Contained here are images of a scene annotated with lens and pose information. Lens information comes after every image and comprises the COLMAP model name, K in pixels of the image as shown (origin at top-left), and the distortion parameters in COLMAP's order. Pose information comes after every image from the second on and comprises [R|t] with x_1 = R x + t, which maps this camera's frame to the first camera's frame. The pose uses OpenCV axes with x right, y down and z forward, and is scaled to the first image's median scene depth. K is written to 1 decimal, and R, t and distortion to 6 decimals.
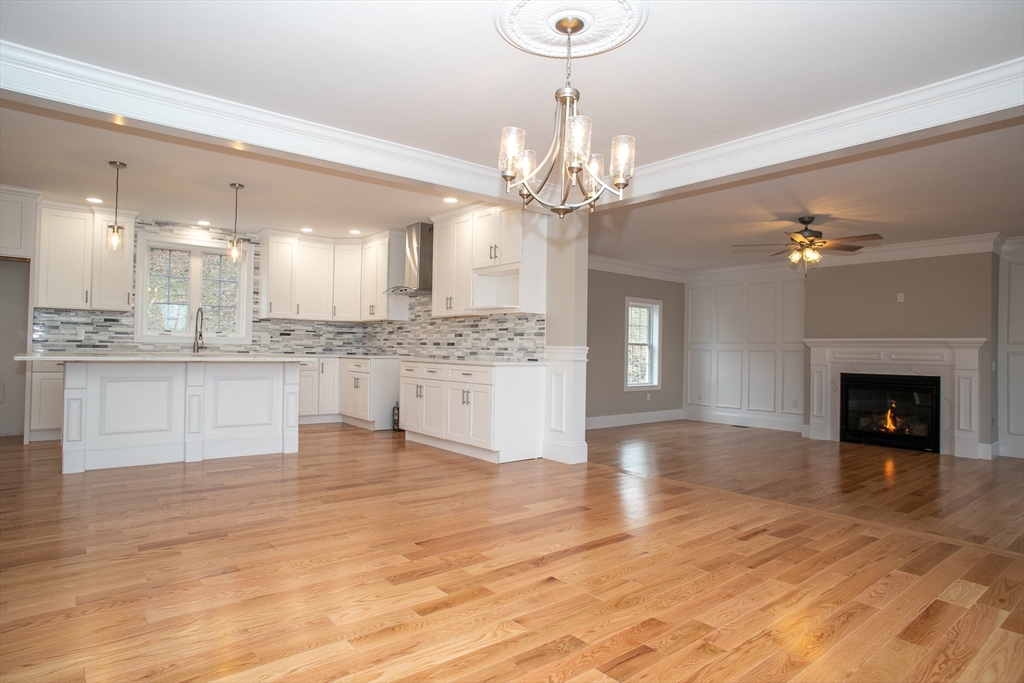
lens RADIAL K [[588.8, 0, 507.7], [0, 588.8, 339.6], [0, 0, 1]] dist [-0.066617, 0.042787]
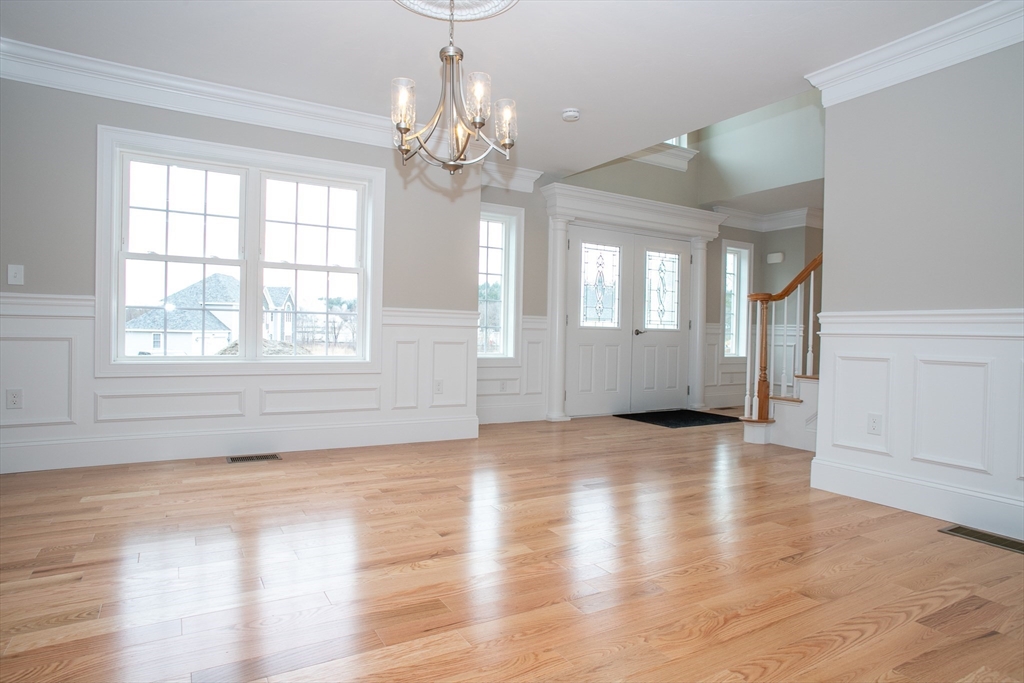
lens RADIAL K [[588.8, 0, 508.8], [0, 588.8, 343.4], [0, 0, 1]] dist [-0.066617, 0.042787]
pose [[-0.986462, -0.043410, 0.158141, -0.067251], [-0.043143, 0.999056, 0.005128, 0.029849], [-0.158214, -0.001764, -0.987403, 0.752478]]
